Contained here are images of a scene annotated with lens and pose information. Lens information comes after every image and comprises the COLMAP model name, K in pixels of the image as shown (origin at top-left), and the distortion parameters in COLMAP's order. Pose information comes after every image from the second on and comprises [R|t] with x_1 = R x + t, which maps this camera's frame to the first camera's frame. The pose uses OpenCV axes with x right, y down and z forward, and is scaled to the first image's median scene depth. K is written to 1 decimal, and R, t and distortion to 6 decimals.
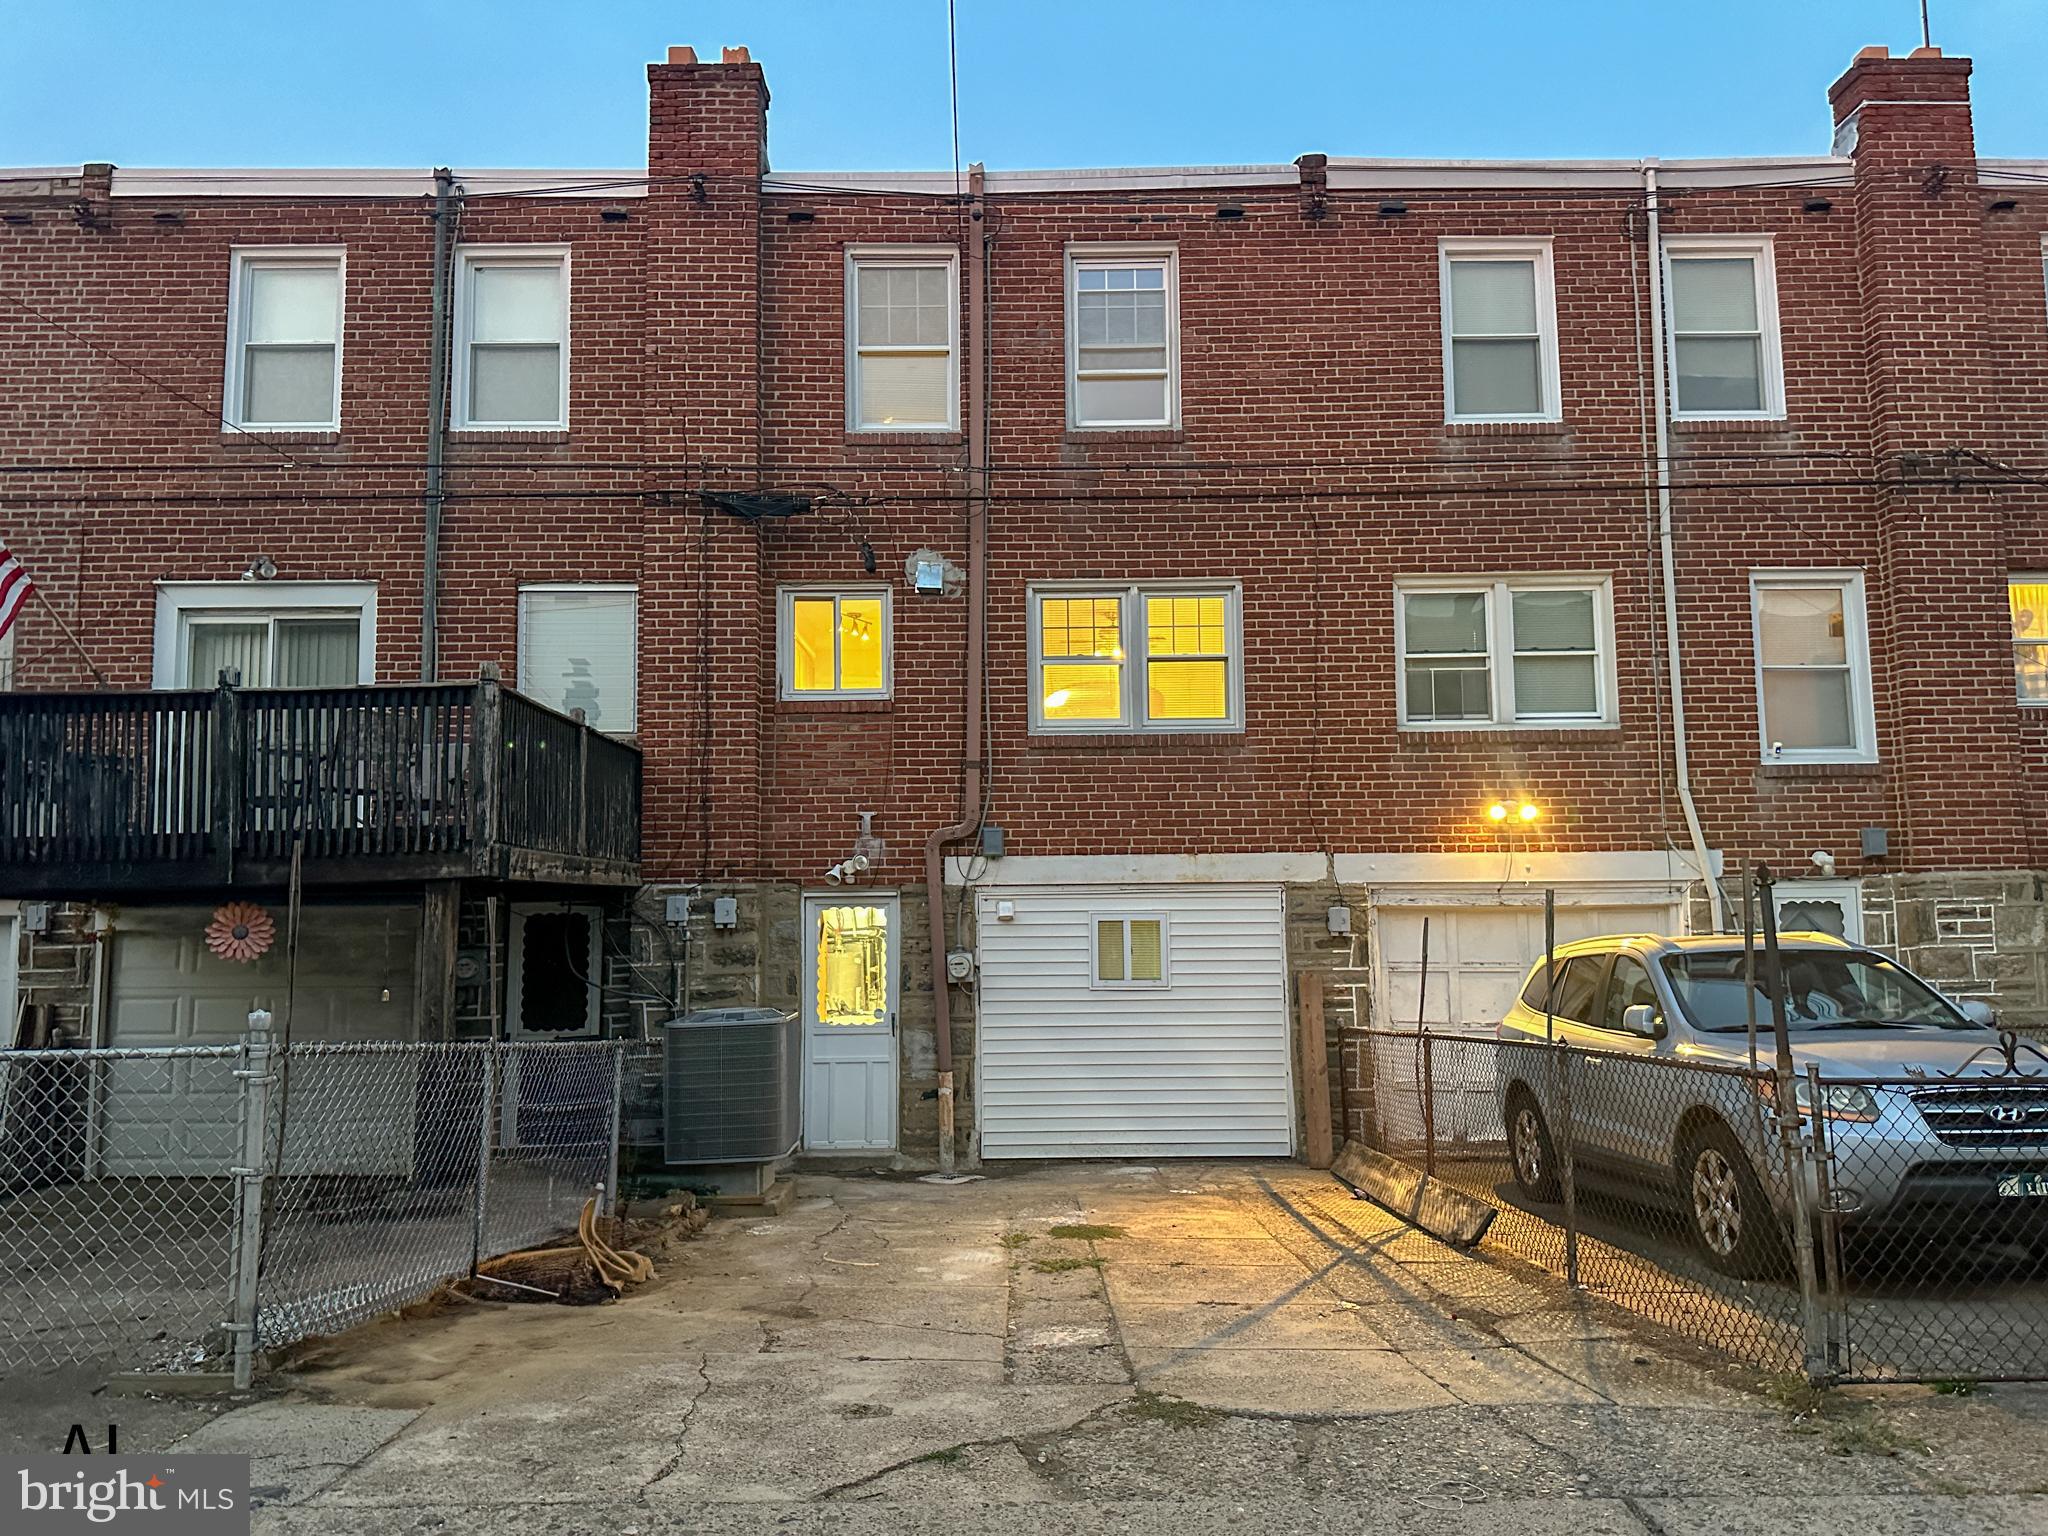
lens RADIAL K [[1539.8, 0, 1024.0], [0, 1539.8, 768.0], [0, 0, 1]] dist [0.221294, -0.244739]
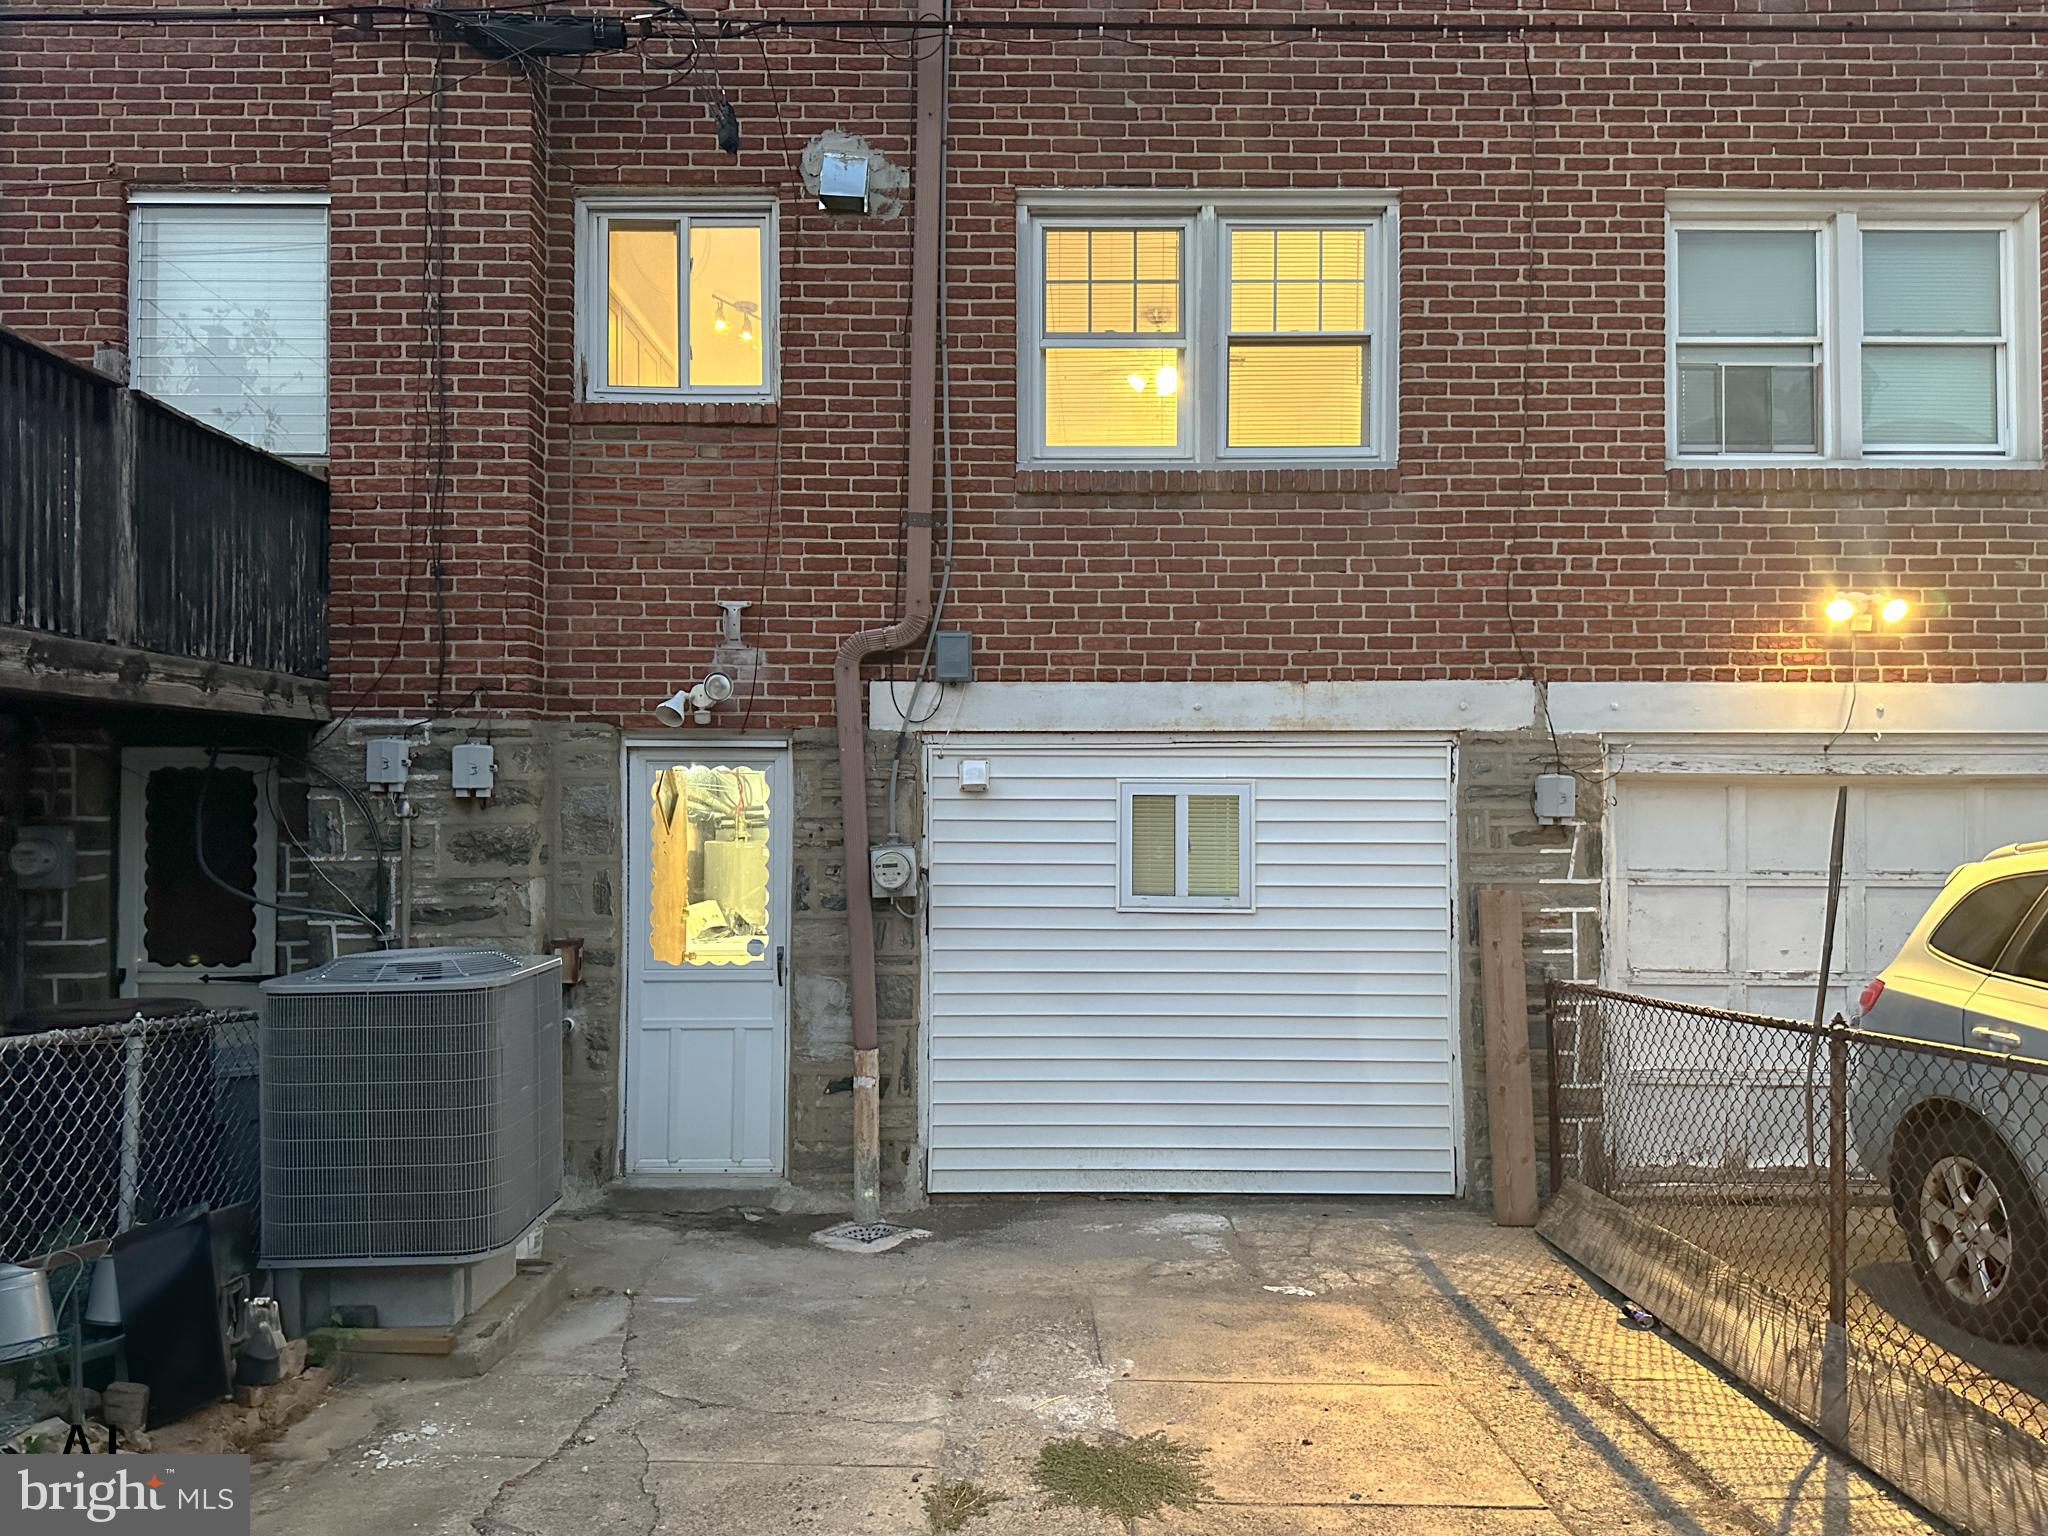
lens RADIAL K [[1539.8, 0, 1024.0], [0, 1539.8, 768.0], [0, 0, 1]] dist [0.221294, -0.244739]
pose [[0.999918, 0.012537, -0.002773, 0.008397], [-0.012301, 0.997254, 0.073027, 0.046527], [0.003681, -0.072987, 0.997326, 0.416856]]
